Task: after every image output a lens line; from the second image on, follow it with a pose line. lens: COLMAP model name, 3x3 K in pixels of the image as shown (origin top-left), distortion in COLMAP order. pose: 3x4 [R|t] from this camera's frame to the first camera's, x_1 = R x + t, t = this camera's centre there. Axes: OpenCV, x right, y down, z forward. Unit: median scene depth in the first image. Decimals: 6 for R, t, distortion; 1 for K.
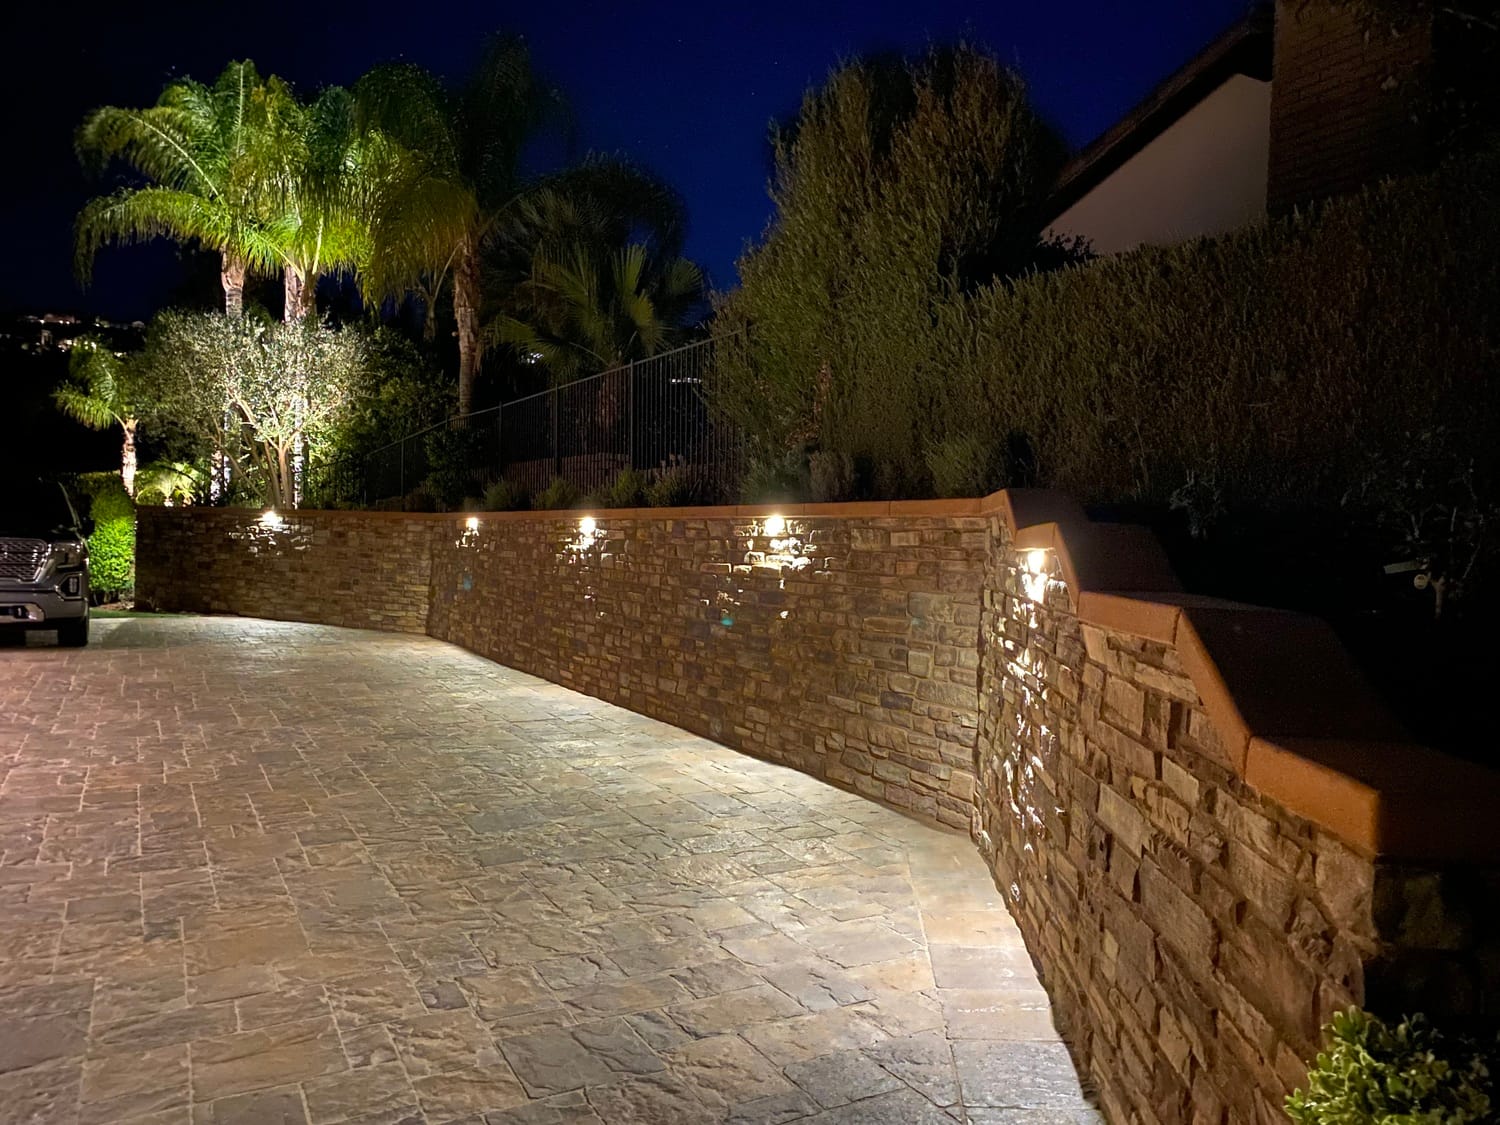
lens RADIAL K [[1139.8, 0, 748.3], [0, 1139.8, 563.2], [0, 0, 1]] dist [-0.004907, -0.002137]
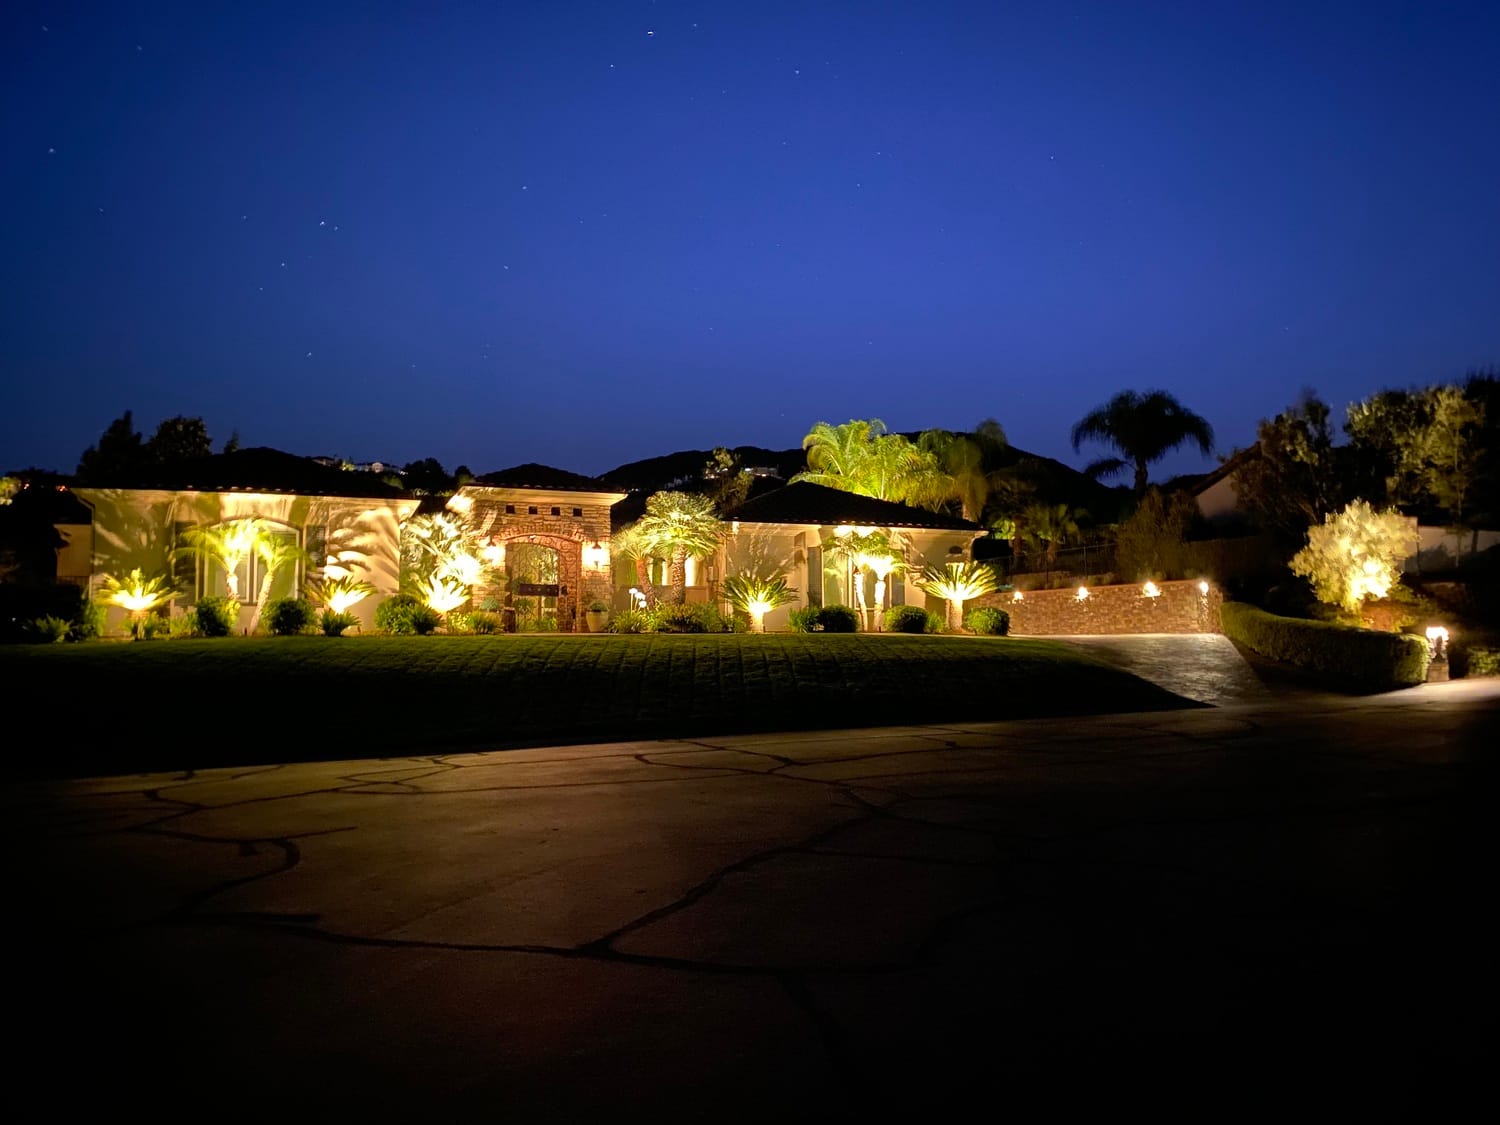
lens RADIAL K [[1139.8, 0, 752.0], [0, 1139.8, 561.8], [0, 0, 1]] dist [-0.004907, -0.002137]
pose [[0.991403, -0.057979, -0.117299, -0.855358], [0.048193, 0.995248, -0.084612, 0.149328], [0.121647, 0.078231, 0.989486, -3.189603]]
